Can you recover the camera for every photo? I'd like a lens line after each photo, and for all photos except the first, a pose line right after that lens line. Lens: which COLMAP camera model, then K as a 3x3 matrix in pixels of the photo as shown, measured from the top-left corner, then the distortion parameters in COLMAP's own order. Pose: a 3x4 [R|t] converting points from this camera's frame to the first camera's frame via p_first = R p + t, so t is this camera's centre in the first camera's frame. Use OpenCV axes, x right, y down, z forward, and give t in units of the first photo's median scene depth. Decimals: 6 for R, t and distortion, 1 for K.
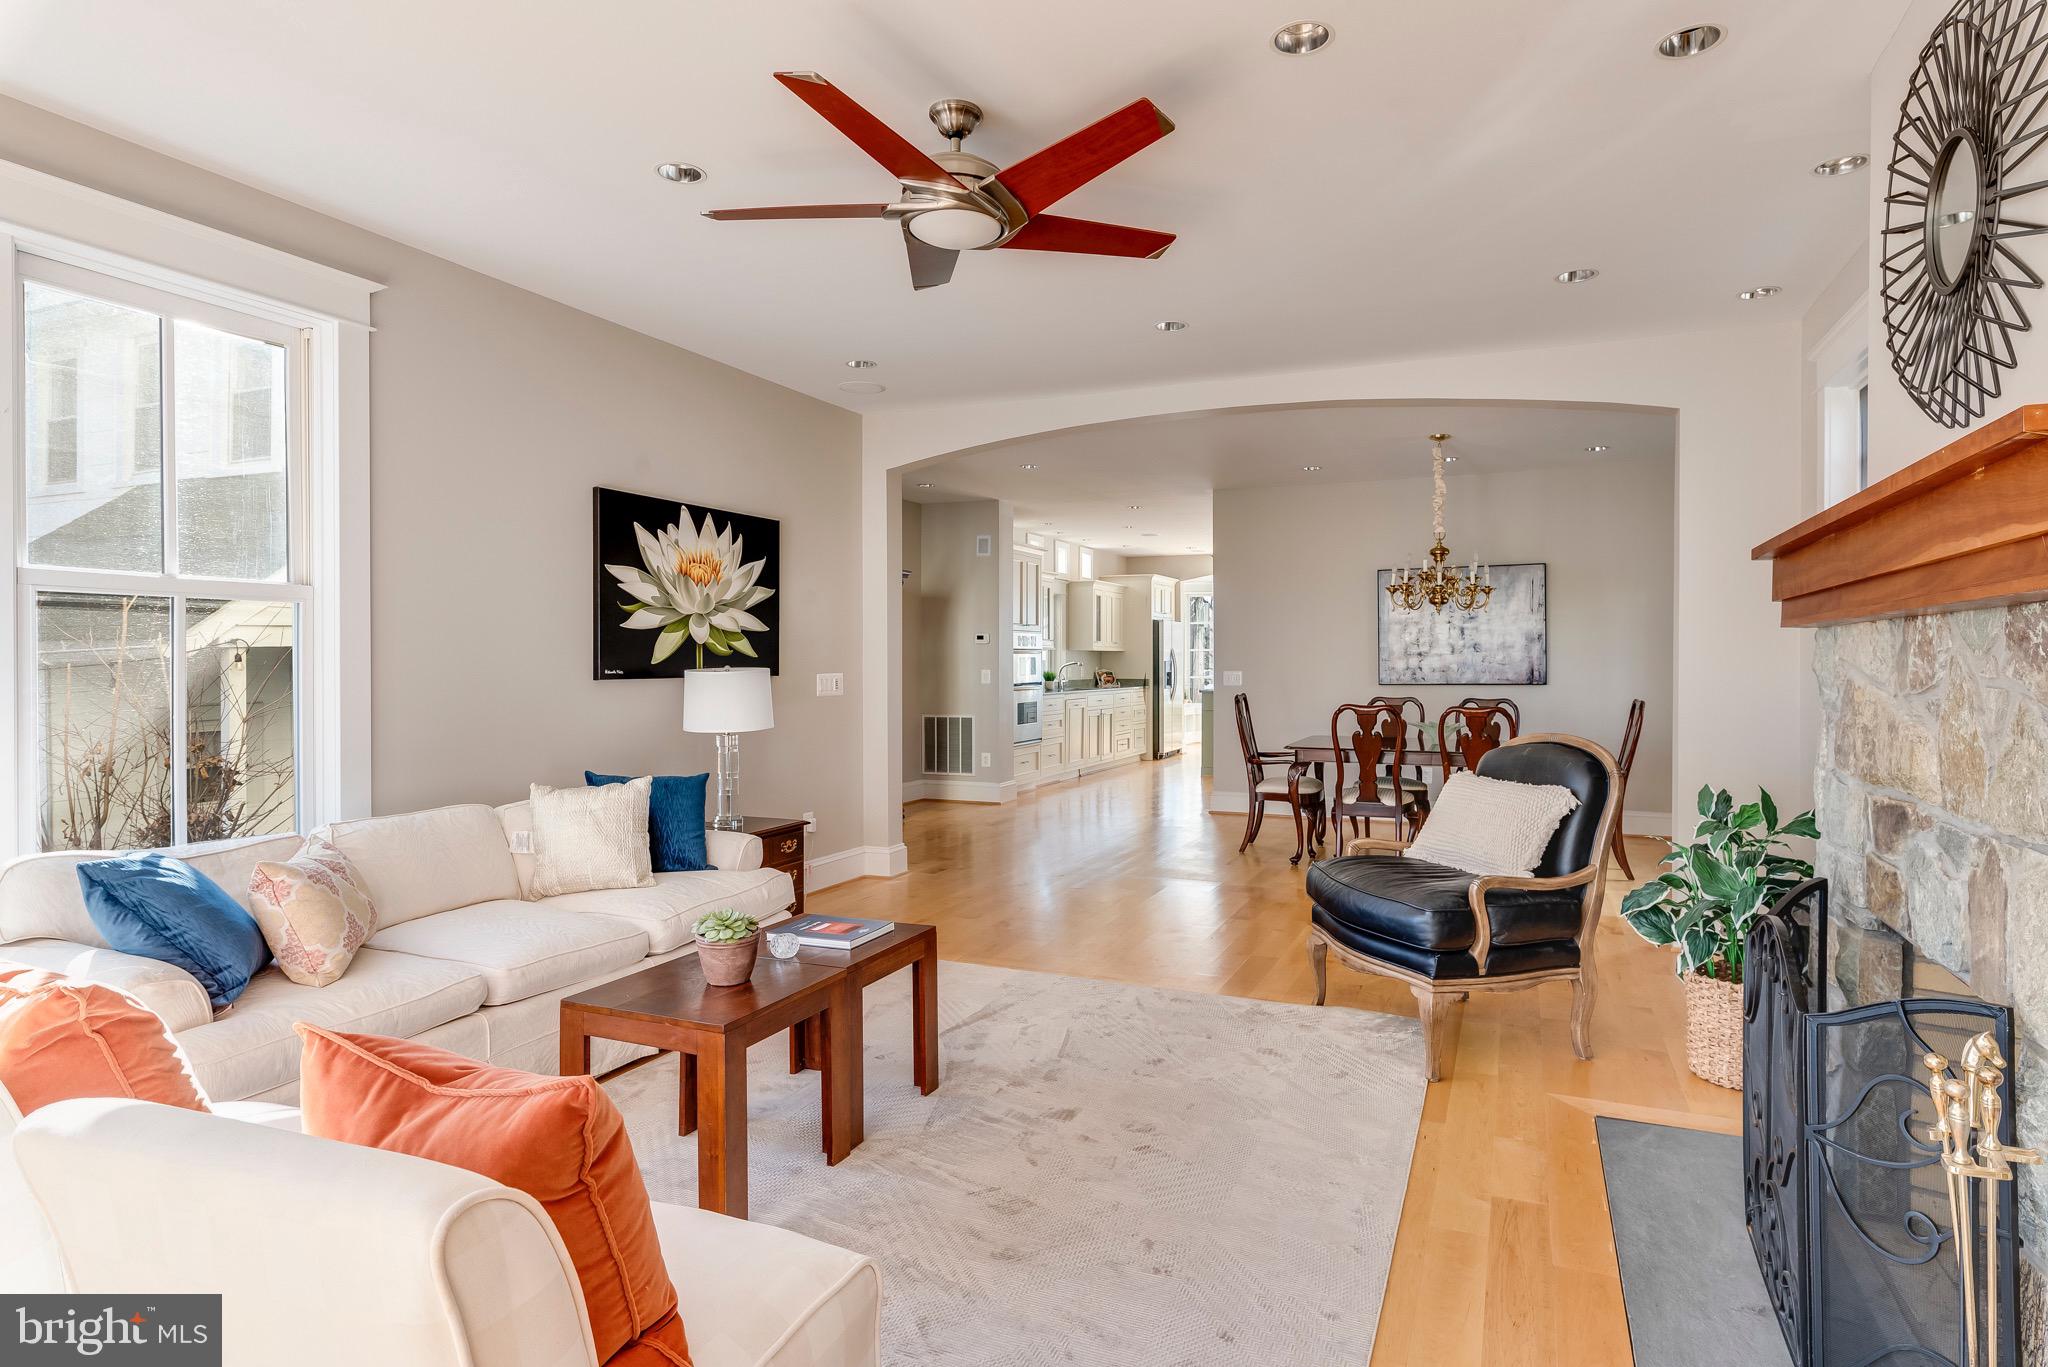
lens RADIAL K [[1124.0, 0, 1030.0], [0, 1124.0, 673.9], [0, 0, 1]] dist [-0.003216, -0.000254]
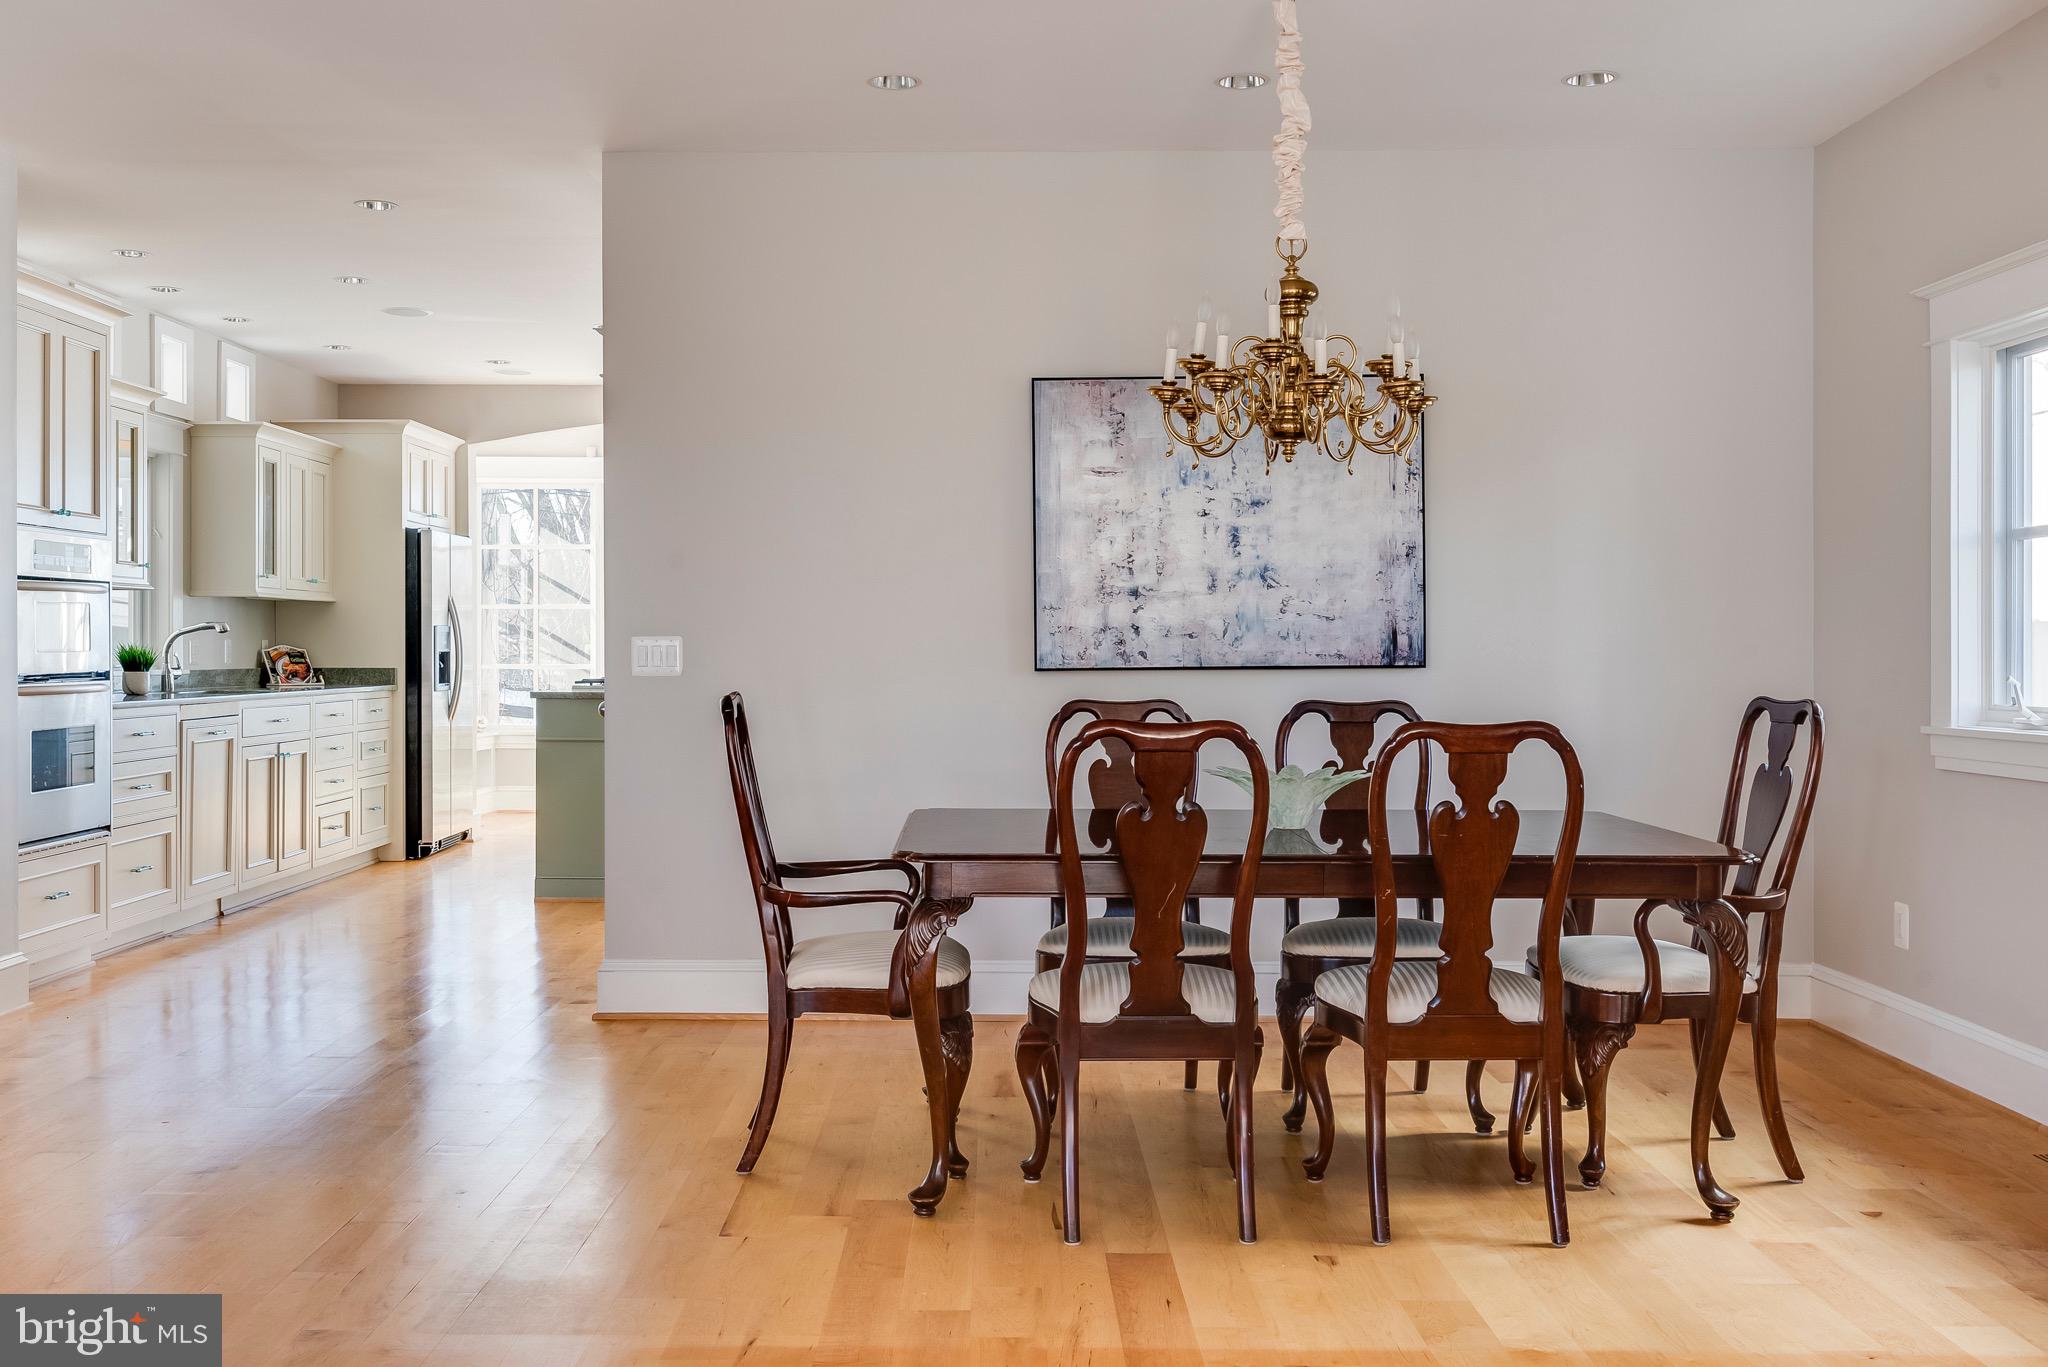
lens RADIAL K [[2095.5, 0, 1017.7], [0, 2095.5, 648.9], [0, 0, 1]] dist [0.002314, 0.000750]
pose [[0.917988, 0.000847, 0.396607, 0.009836], [0.002686, 0.999962, -0.008353, 0.005743], [-0.396599, 0.008734, 0.917950, 0.228908]]
